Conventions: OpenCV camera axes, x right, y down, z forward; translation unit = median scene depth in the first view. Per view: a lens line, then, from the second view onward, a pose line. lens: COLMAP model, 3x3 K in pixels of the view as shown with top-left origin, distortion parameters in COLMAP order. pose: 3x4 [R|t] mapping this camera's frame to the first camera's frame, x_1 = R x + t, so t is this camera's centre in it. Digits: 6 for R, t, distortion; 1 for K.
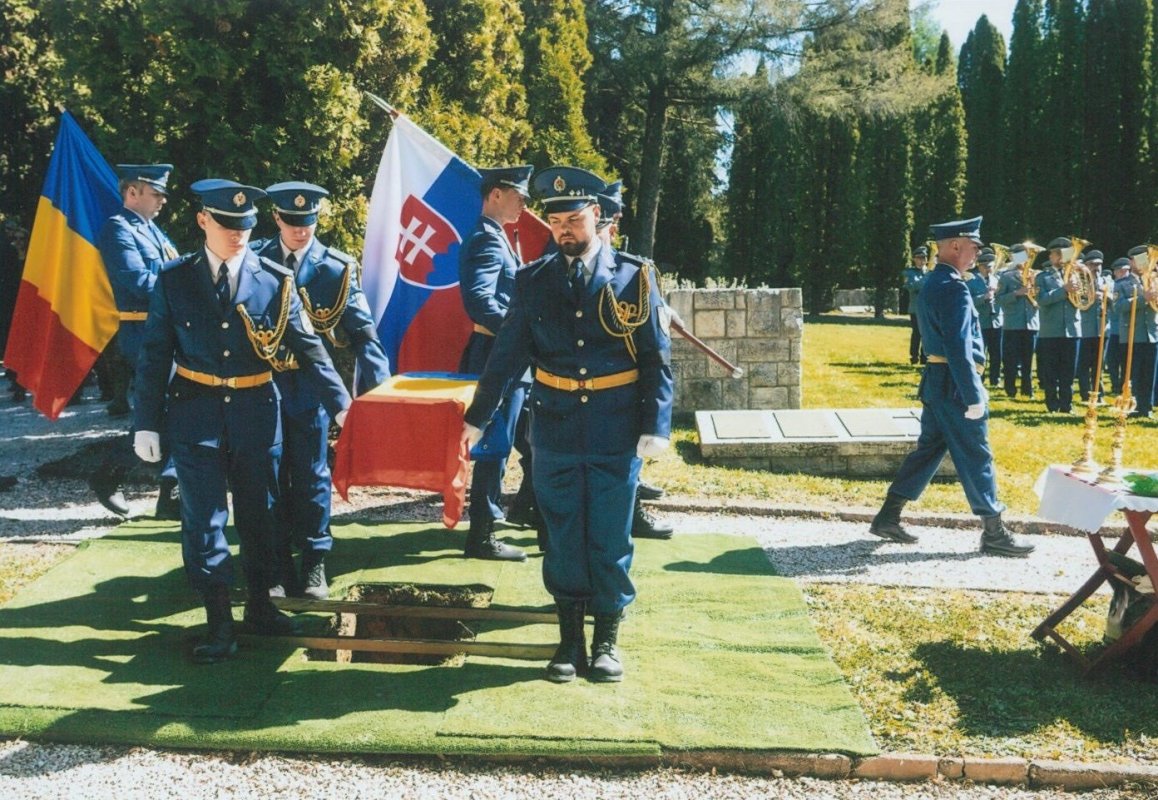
lens RADIAL K [[1530.5, 0, 579.0], [0, 1530.5, 400.0], [0, 0, 1]] dist [-0.052718, -0.016135]
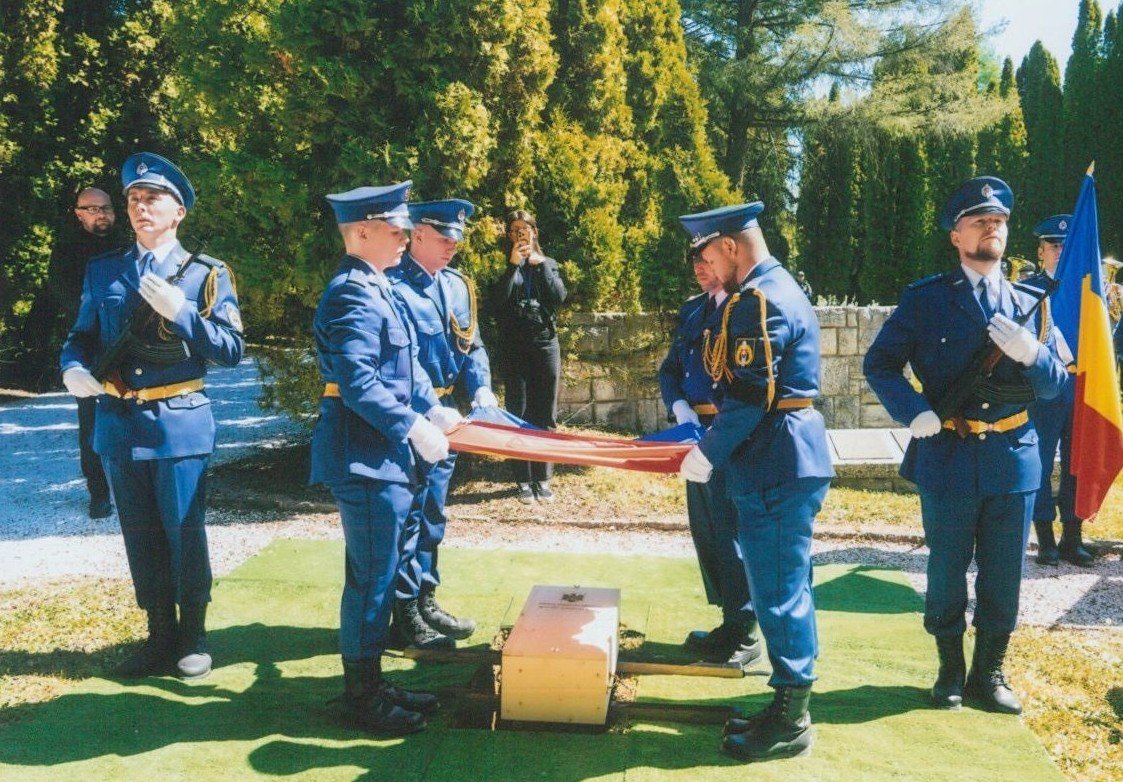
lens RADIAL K [[1337.4, 0, 561.5], [0, 1337.4, 391.0], [0, 0, 1]] dist [-0.012551, -0.114191]
pose [[0.998968, 0.001522, -0.045390, -0.049394], [-0.001507, 0.999999, 0.000364, -0.018764], [0.045390, -0.000295, 0.998969, 0.123121]]
